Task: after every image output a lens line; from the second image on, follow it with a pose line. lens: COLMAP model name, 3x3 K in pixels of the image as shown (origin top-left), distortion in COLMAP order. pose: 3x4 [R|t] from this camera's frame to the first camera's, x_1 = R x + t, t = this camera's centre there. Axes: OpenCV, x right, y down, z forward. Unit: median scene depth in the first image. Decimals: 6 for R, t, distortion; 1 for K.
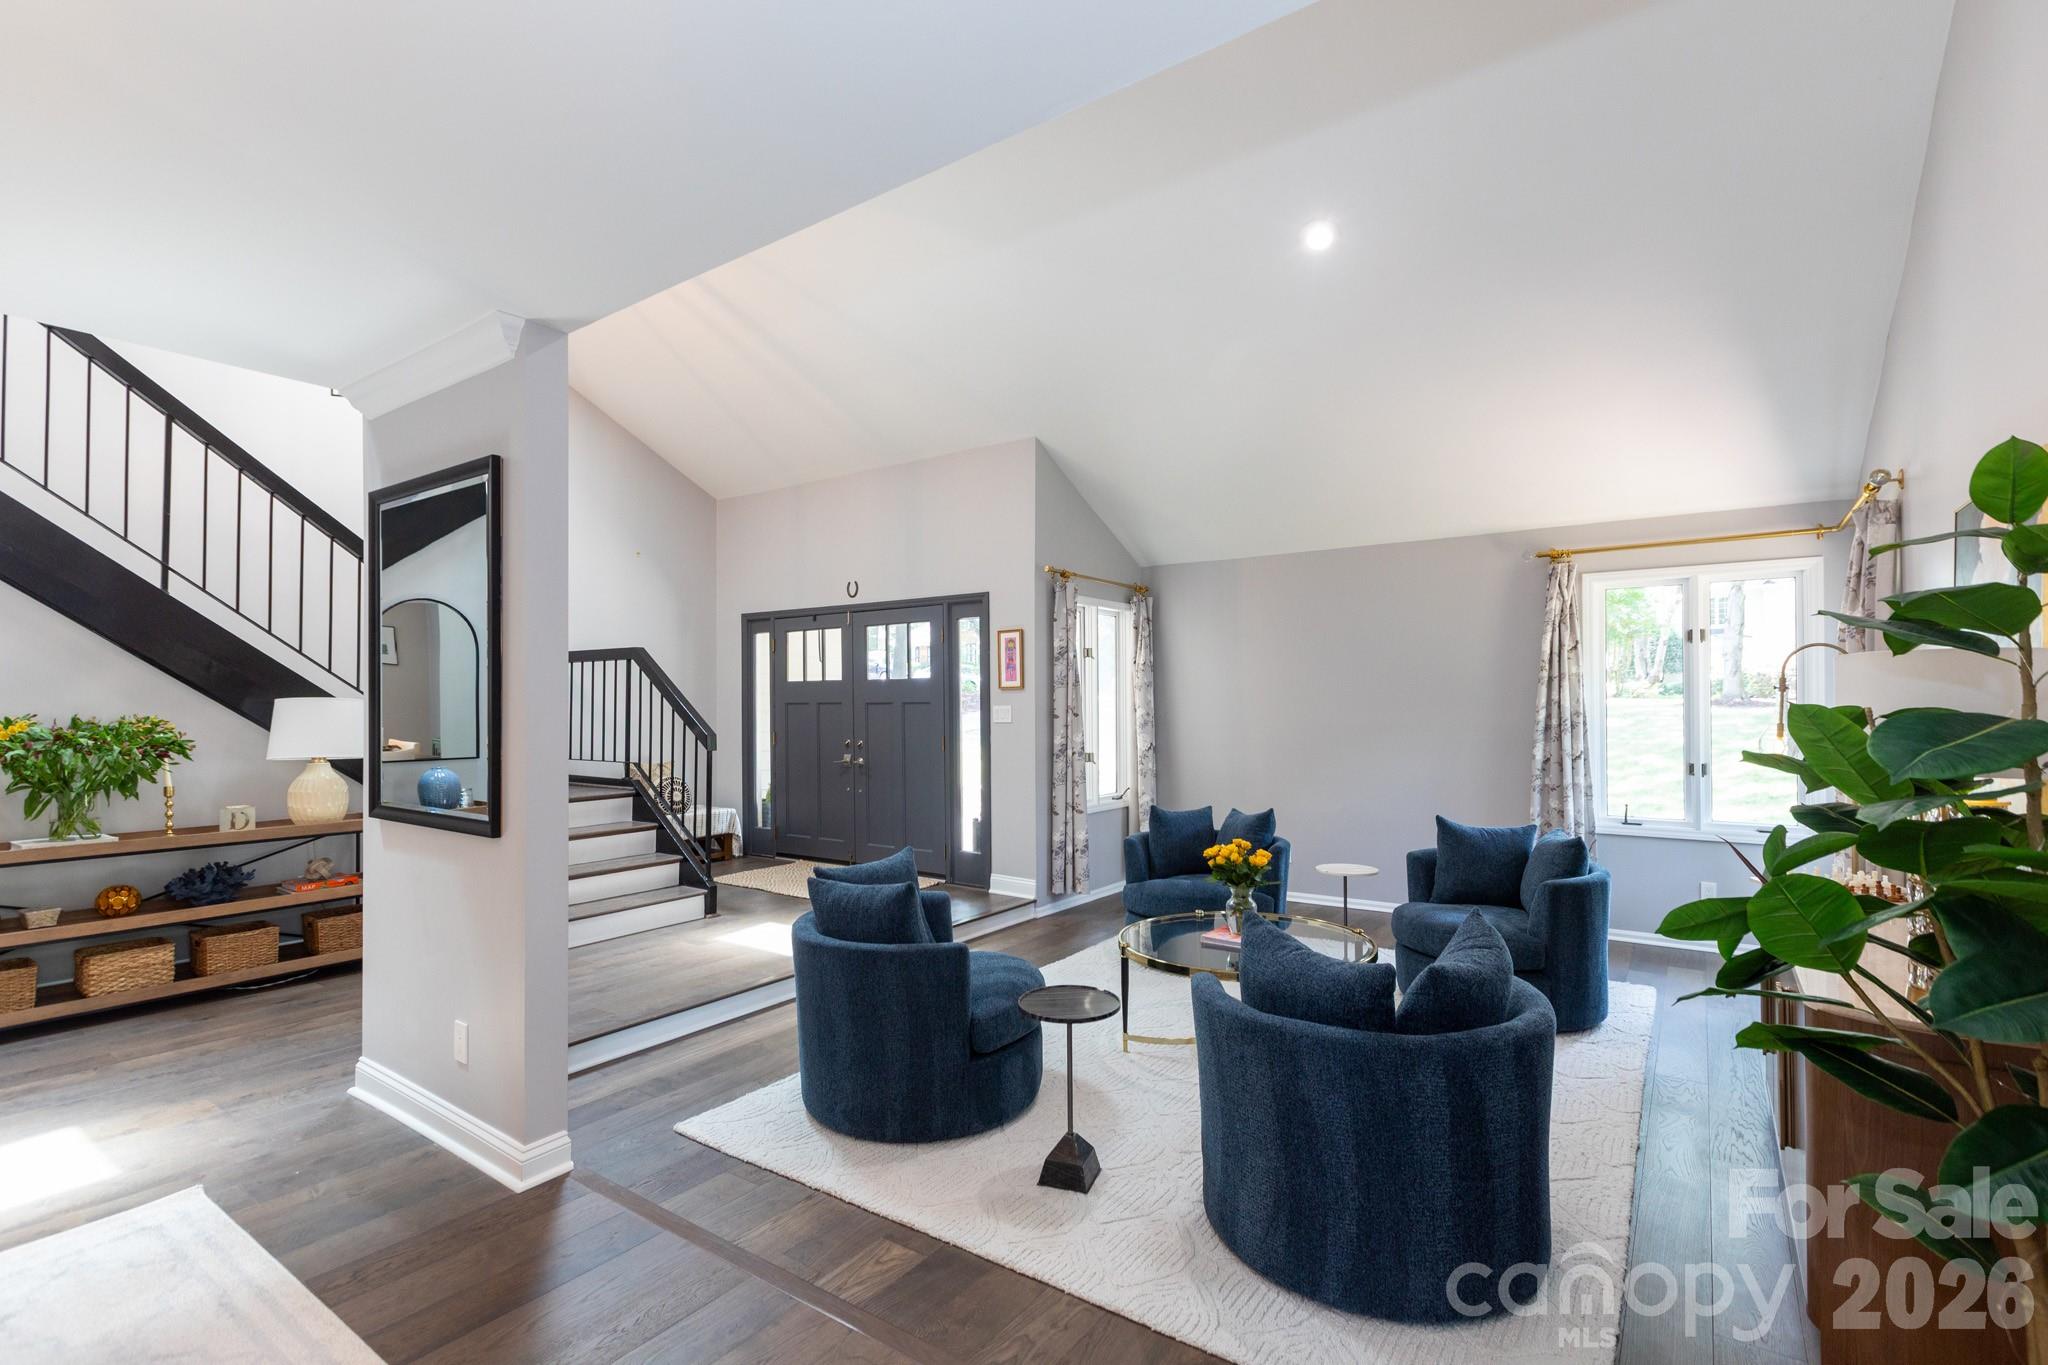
lens RADIAL K [[930.5, 0, 1027.6], [0, 930.5, 689.8], [0, 0, 1]] dist [0.006825, -0.002891]
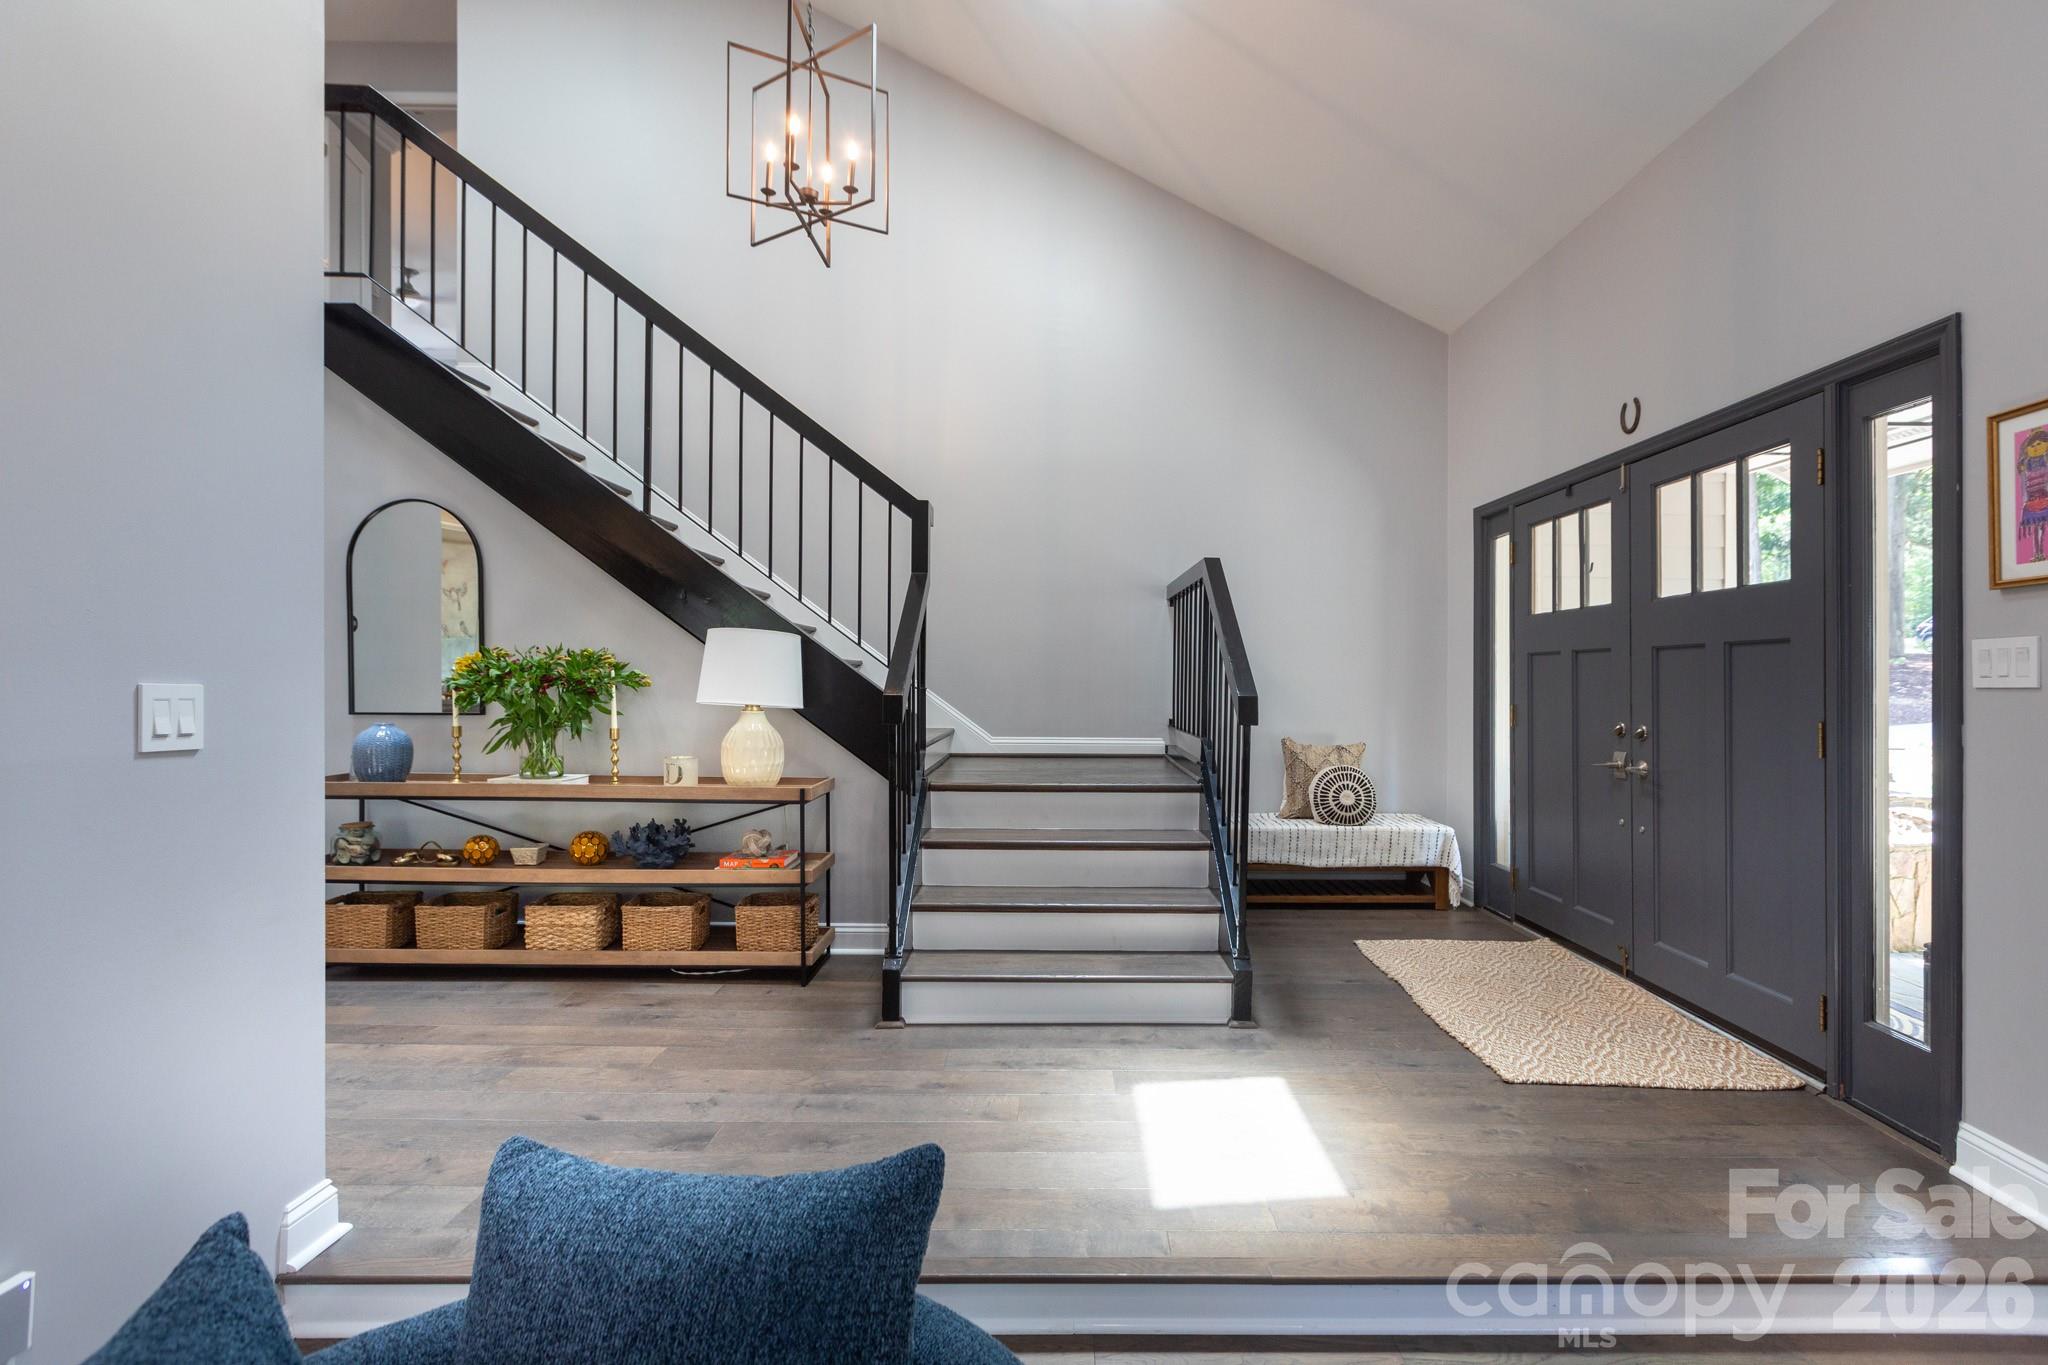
lens RADIAL K [[981.6, 0, 1045.1], [0, 981.6, 674.1], [0, 0, 1]] dist [0.006526, -0.000668]
pose [[0.597573, 0.008194, -0.801773, 0.057004], [-0.003761, 0.999965, 0.007416, 0.032071], [0.801806, -0.001416, 0.597583, 0.566417]]
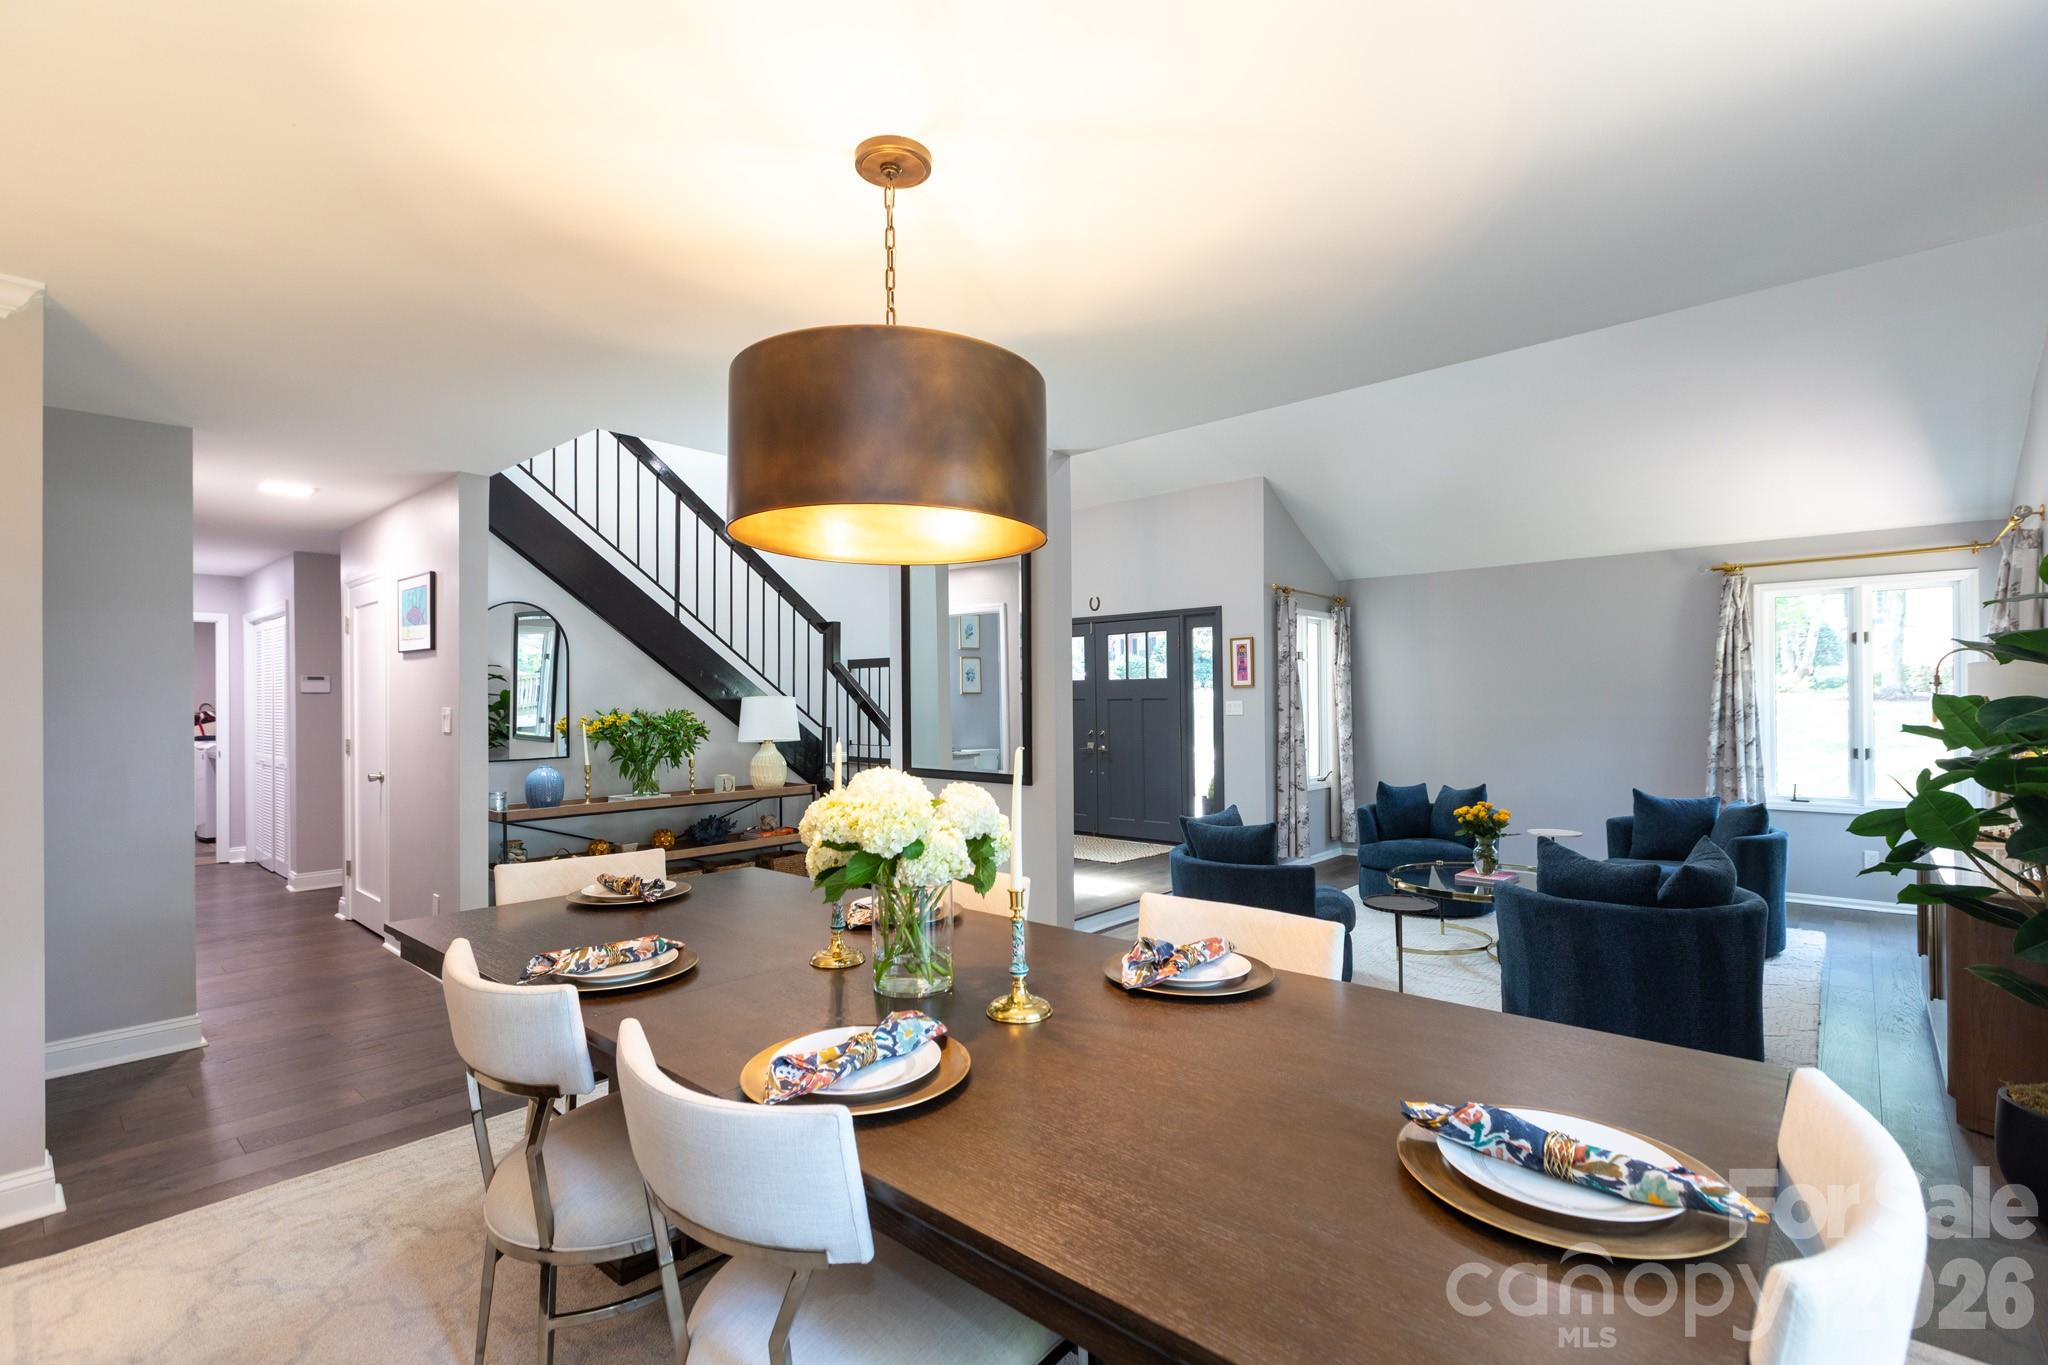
lens RADIAL K [[930.5, 0, 1042.1], [0, 930.5, 691.7], [0, 0, 1]] dist [0.006825, -0.002891]
pose [[0.995792, -0.004454, -0.091539, -0.180938], [0.004878, 0.999978, 0.004414, -0.001236], [0.091518, -0.004842, 0.995792, -0.237445]]
